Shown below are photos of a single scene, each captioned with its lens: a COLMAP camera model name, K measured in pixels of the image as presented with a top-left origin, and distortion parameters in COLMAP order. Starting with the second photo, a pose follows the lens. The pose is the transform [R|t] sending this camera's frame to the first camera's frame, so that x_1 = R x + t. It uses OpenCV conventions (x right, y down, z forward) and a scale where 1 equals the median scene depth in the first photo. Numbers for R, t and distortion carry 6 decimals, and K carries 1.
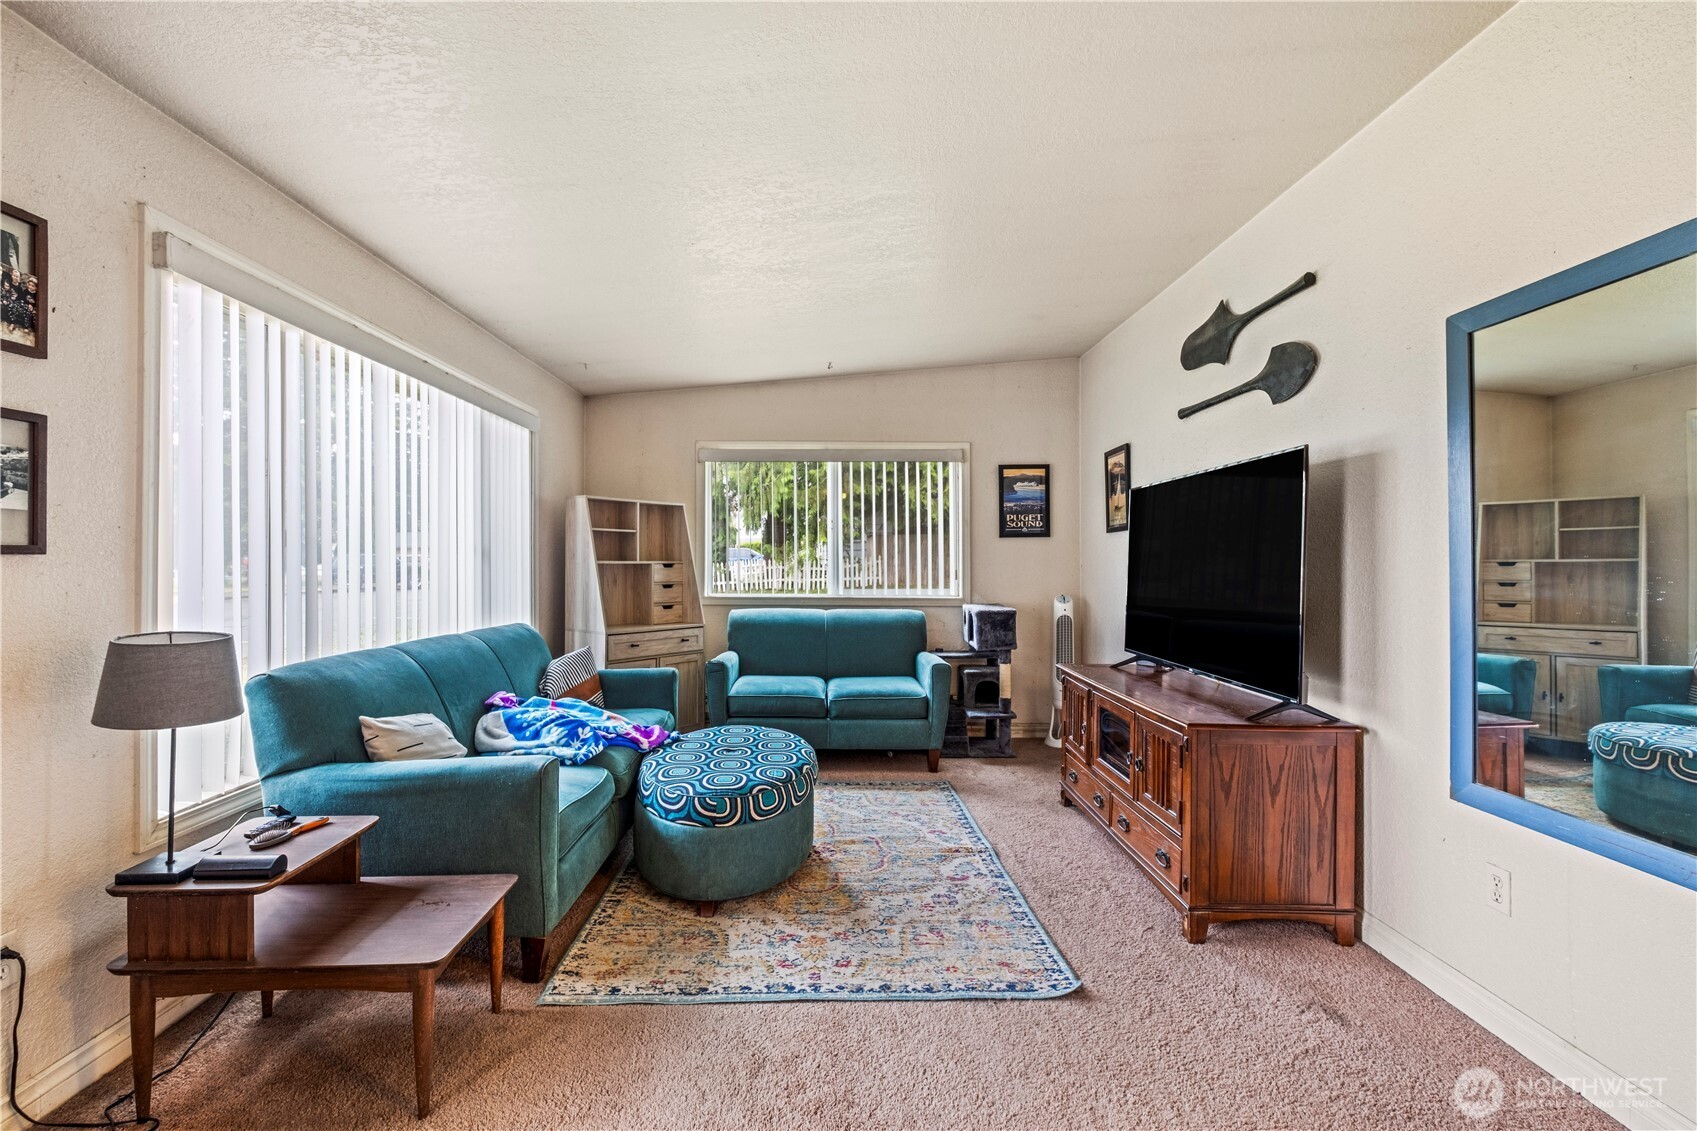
lens RADIAL K [[757.4, 0, 842.3], [0, 757.4, 554.9], [0, 0, 1]] dist [0.009432, -0.006345]
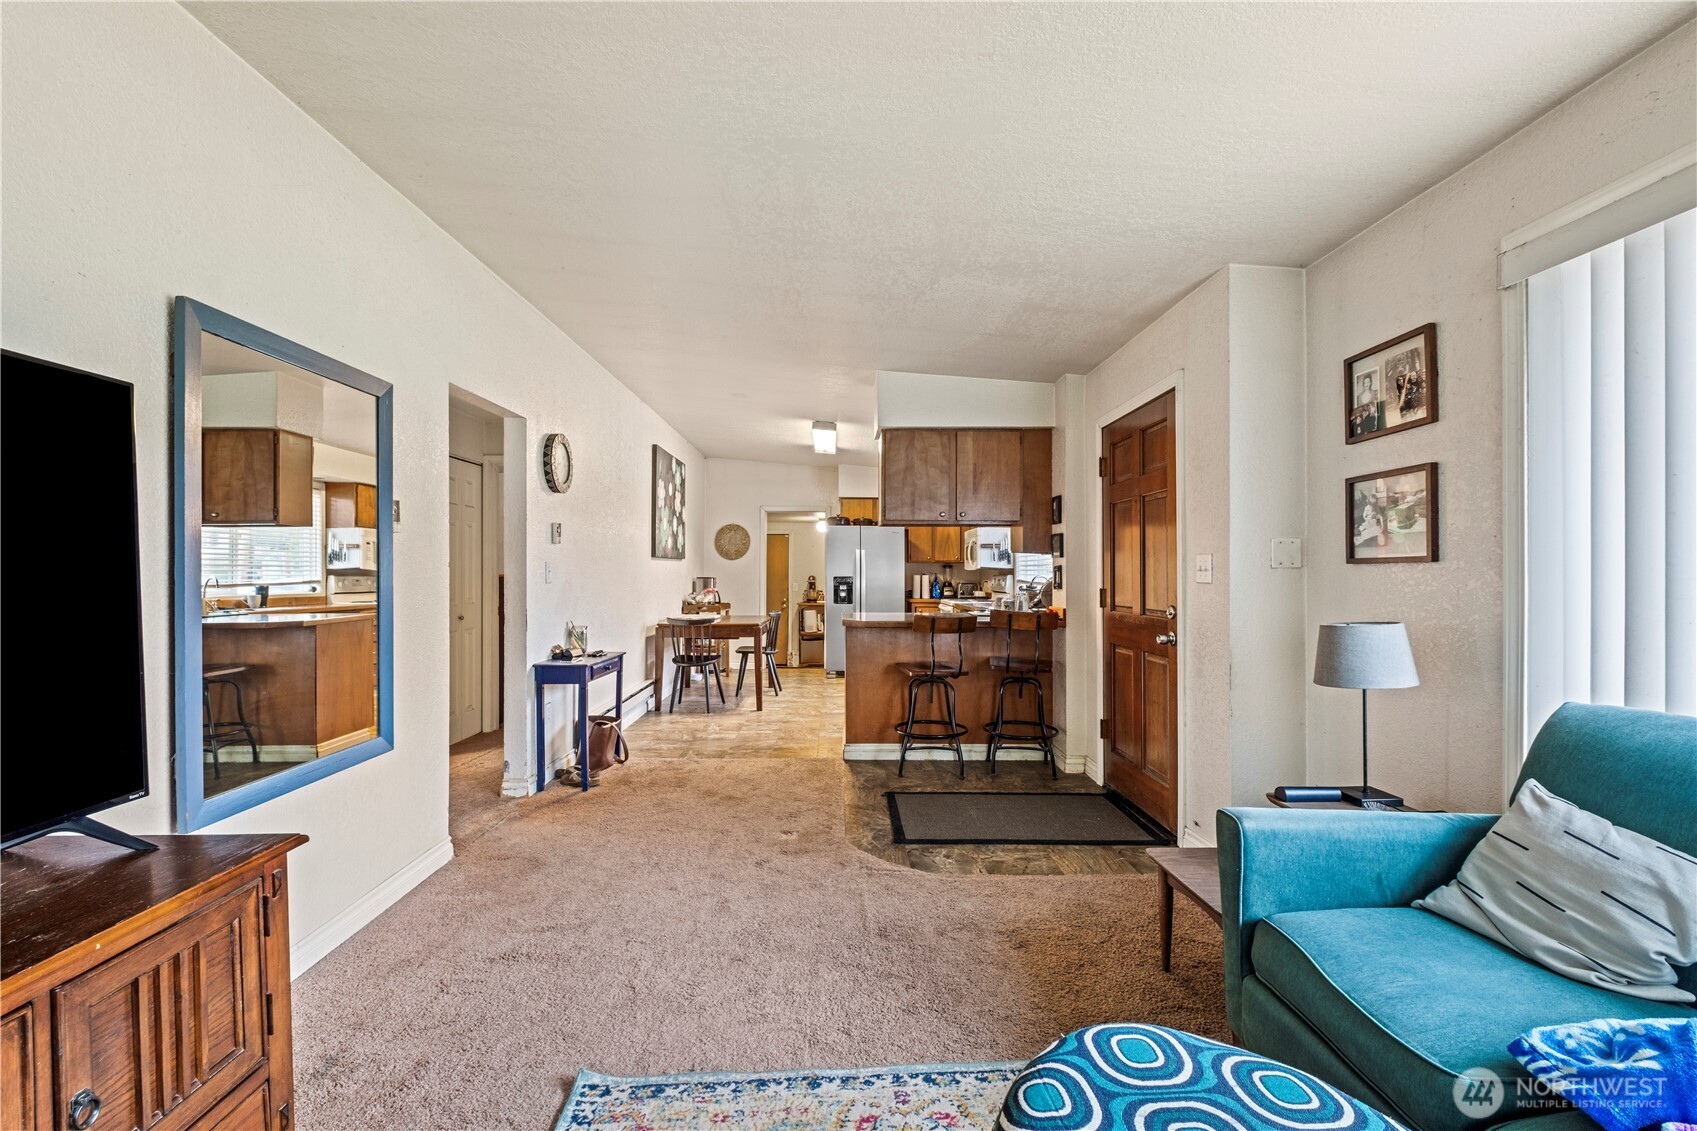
lens RADIAL K [[772.8, 0, 836.8], [0, 772.8, 576.6], [0, 0, 1]] dist [0.002493, -0.010356]
pose [[-0.999909, 0.002161, 0.013285, 0.013993], [0.002139, 0.999996, -0.001656, 0.014278], [-0.013288, -0.001627, -0.999910, 1.299380]]
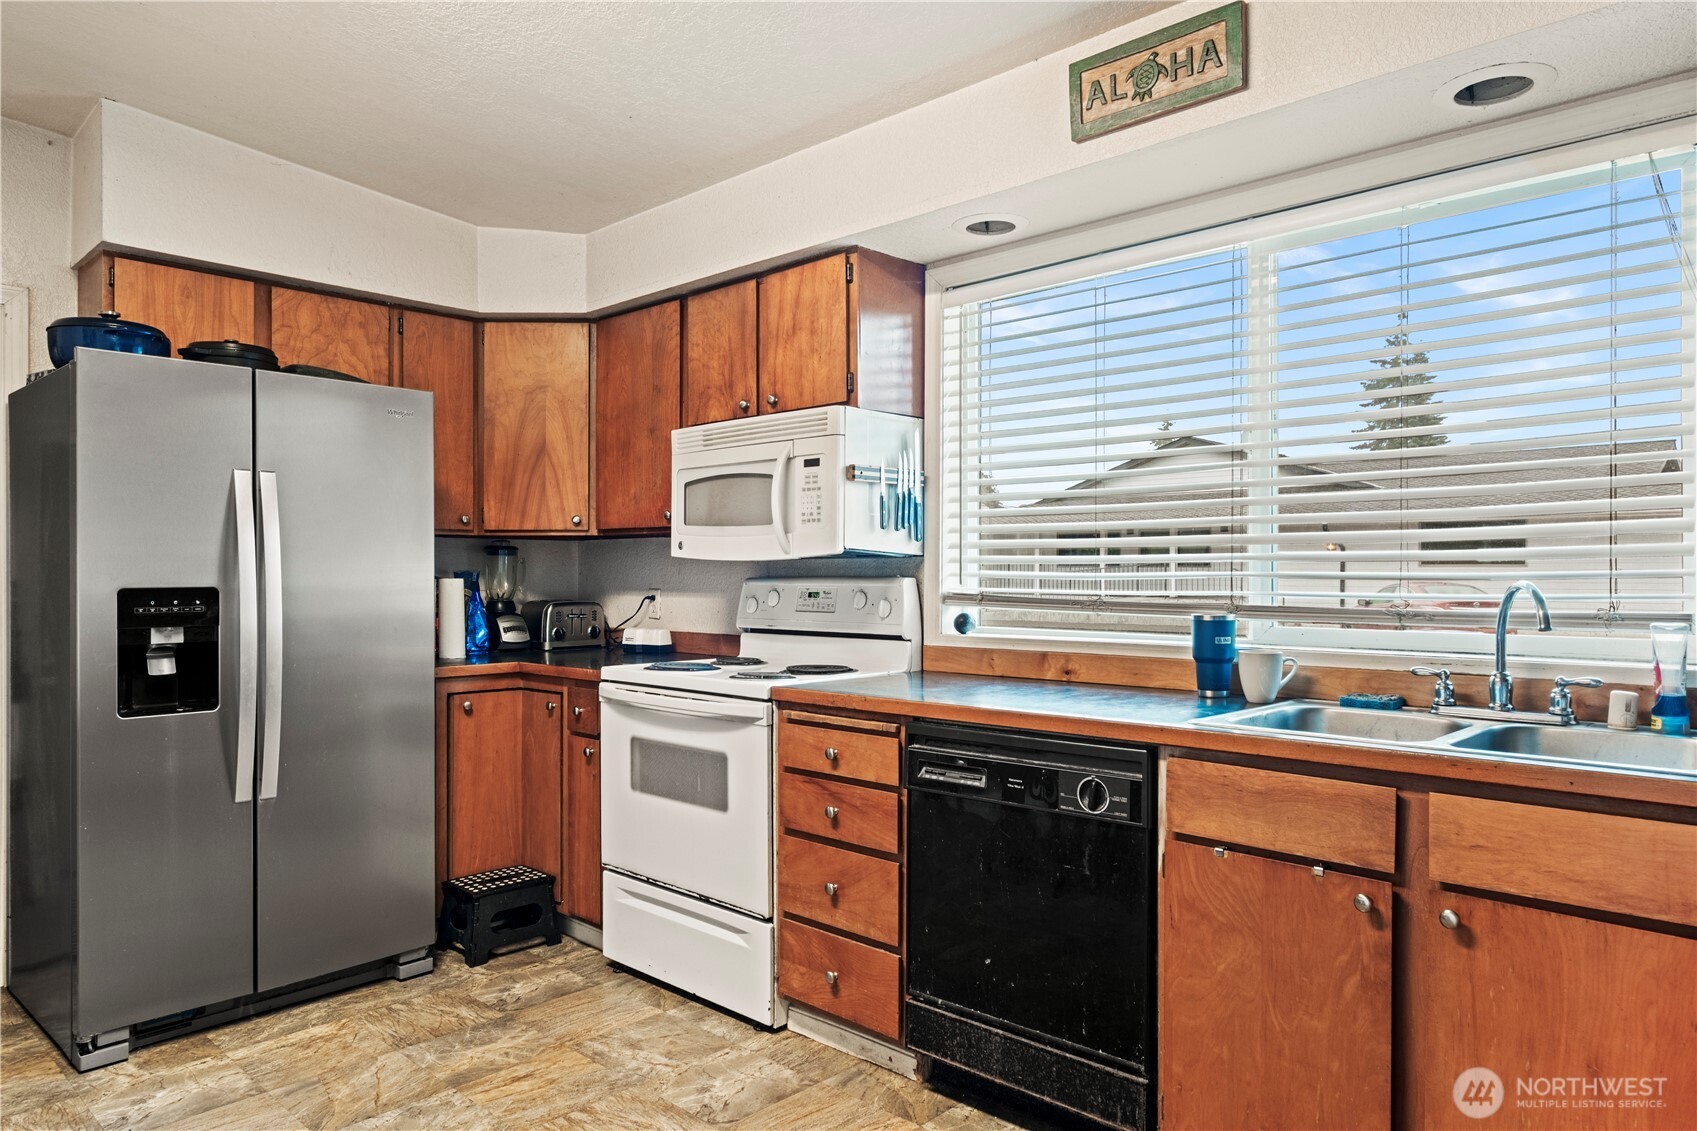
lens RADIAL K [[1069.1, 0, 826.1], [0, 1069.1, 570.8], [0, 0, 1]] dist [-0.001792, 0.004782]
pose [[-0.696658, 0.003743, -0.717394, 0.273098], [0.007130, 0.999973, -0.001707, 0.001268], [0.717368, -0.006304, -0.696666, -0.513116]]
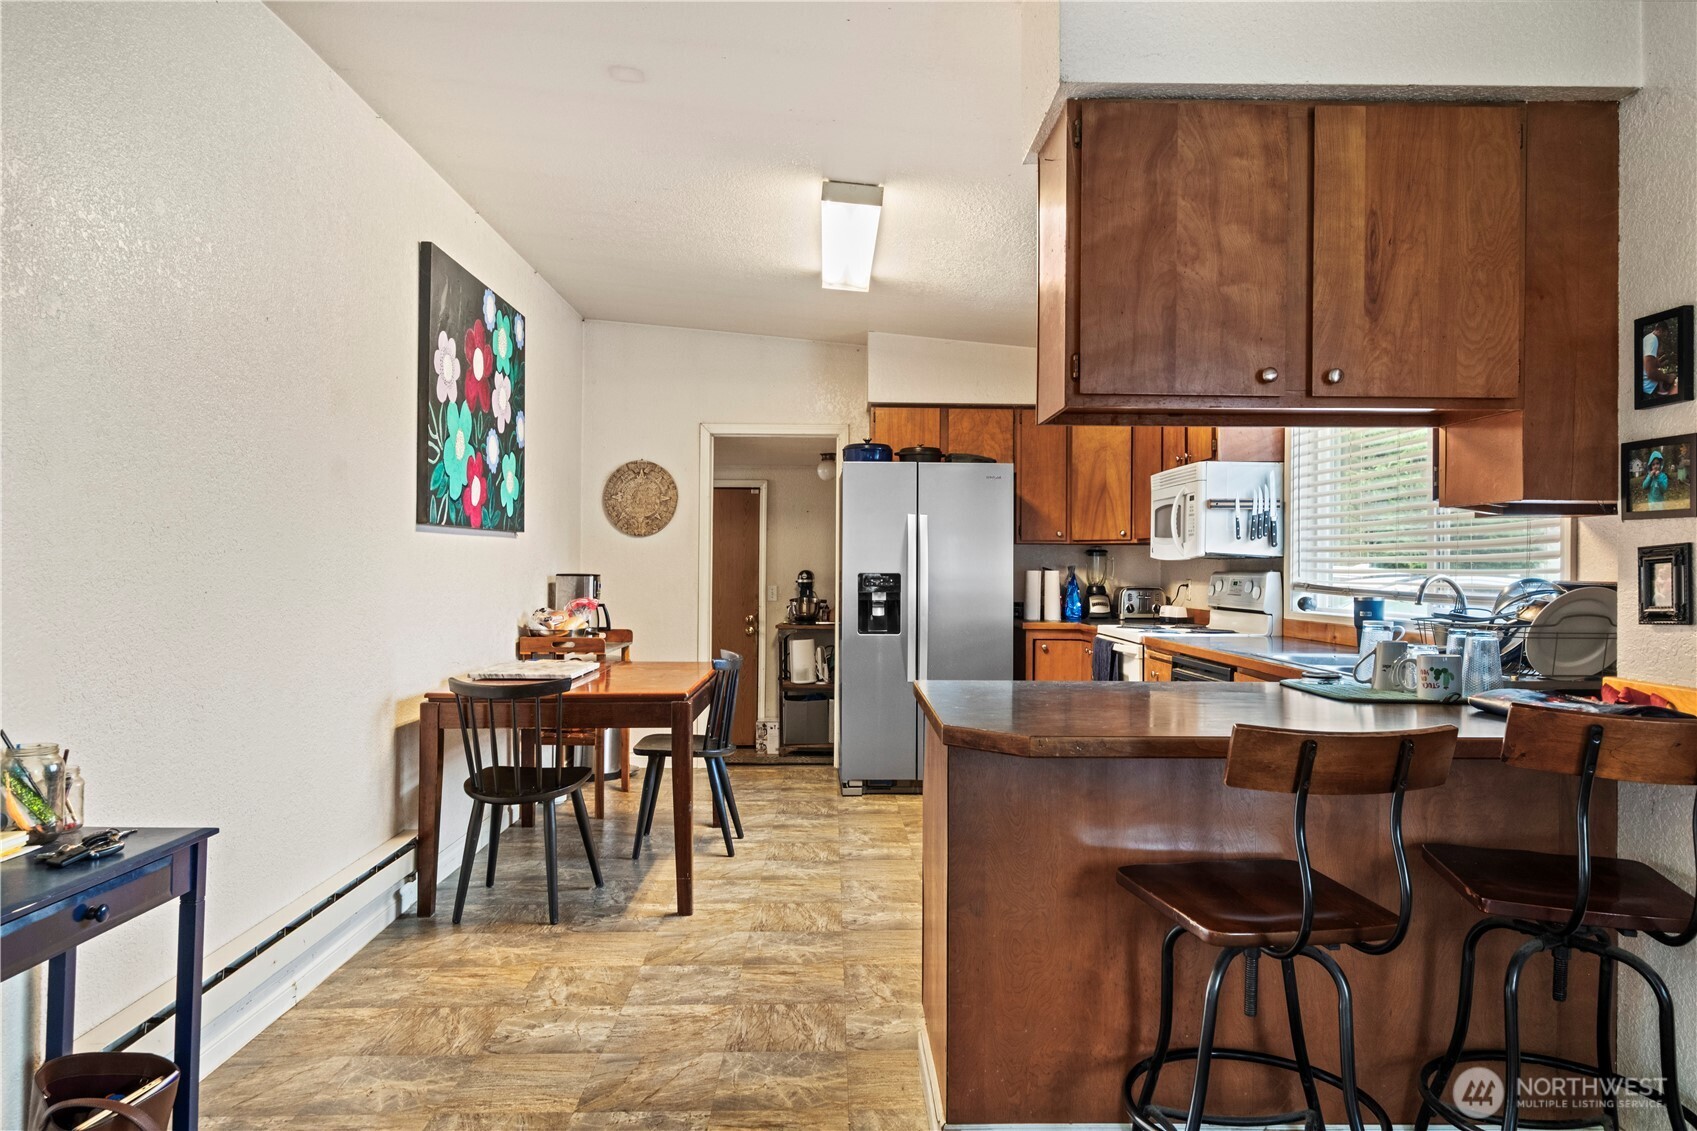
lens RADIAL K [[1158.5, 0, 861.2], [0, 1158.5, 565.2], [0, 0, 1]] dist [-0.004044, 0.001562]
pose [[-0.999911, -0.001452, -0.013243, 0.082836], [-0.001375, 0.999982, -0.005862, 0.007592], [0.013251, -0.005844, -0.999895, 0.422293]]
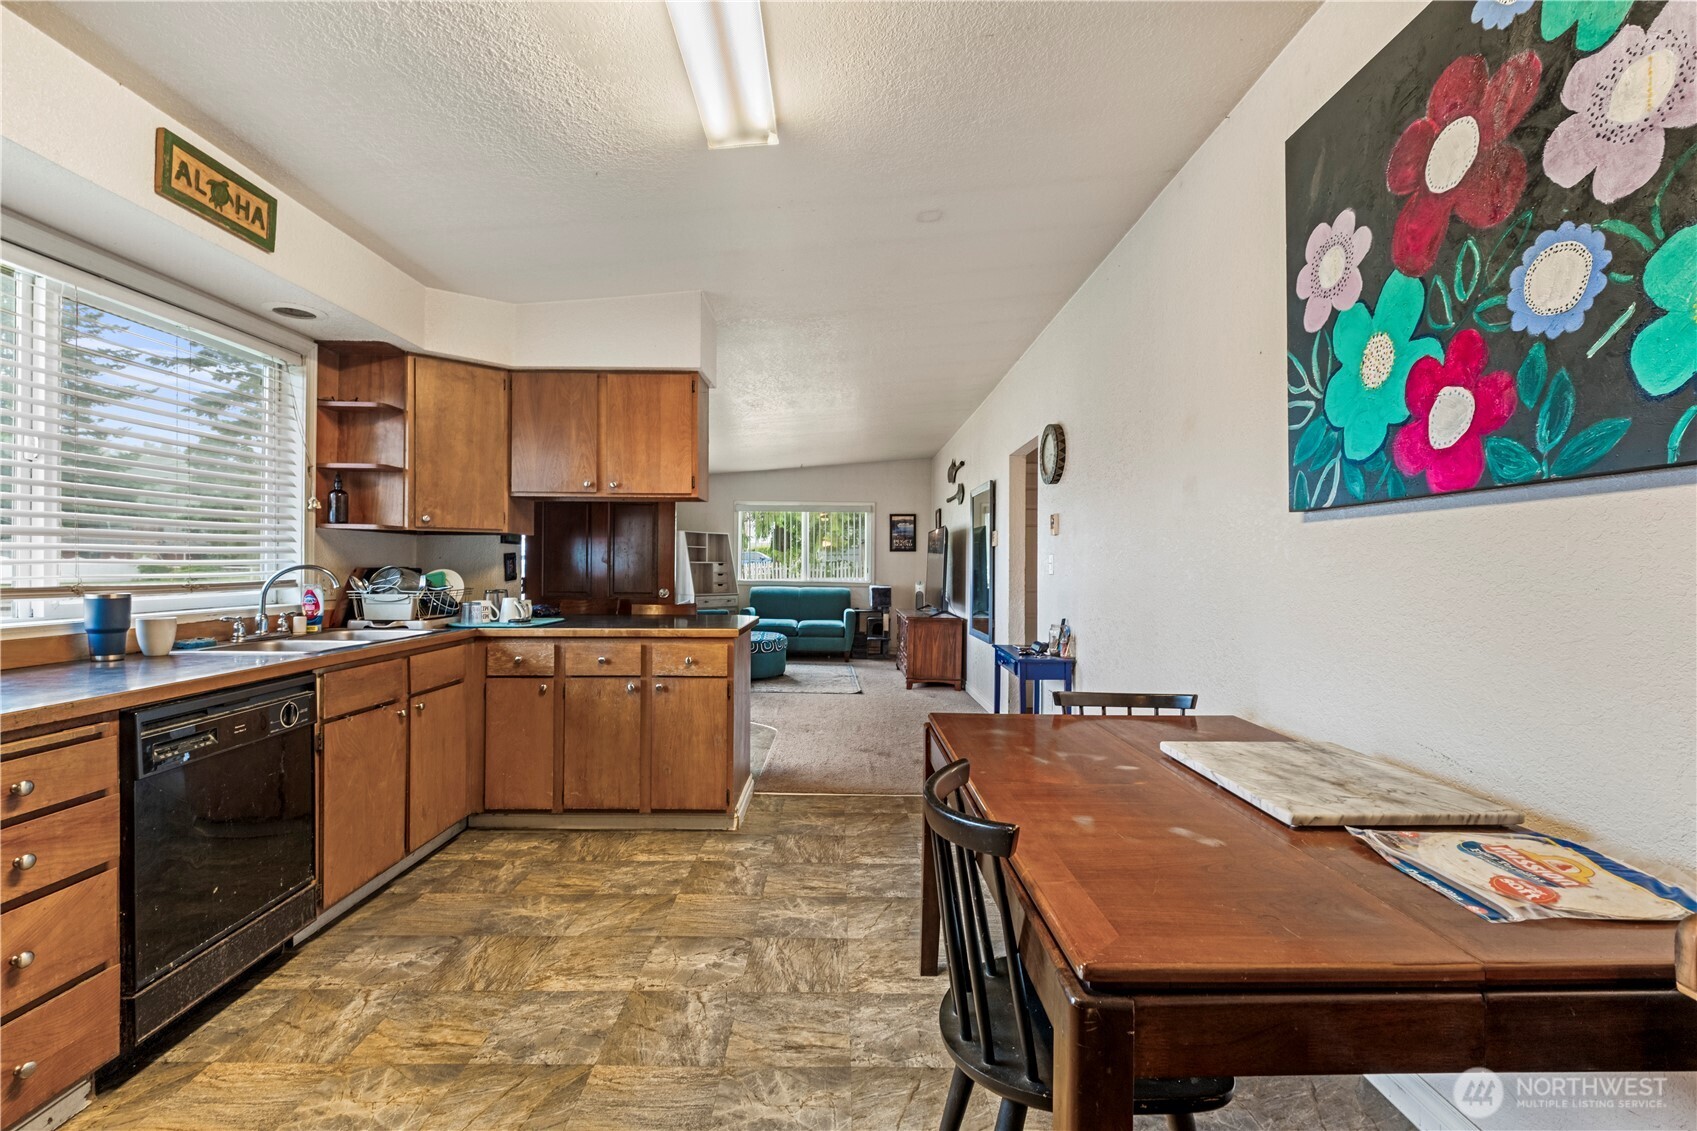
lens RADIAL K [[731.1, 0, 850.9], [0, 731.1, 546.2], [0, 0, 1]] dist [0.000702, -0.005672]
pose [[0.999958, 0.008790, 0.002559, 0.180437], [-0.008742, 0.999797, -0.018157, -0.002715], [-0.002718, 0.018134, 0.999832, -1.540328]]
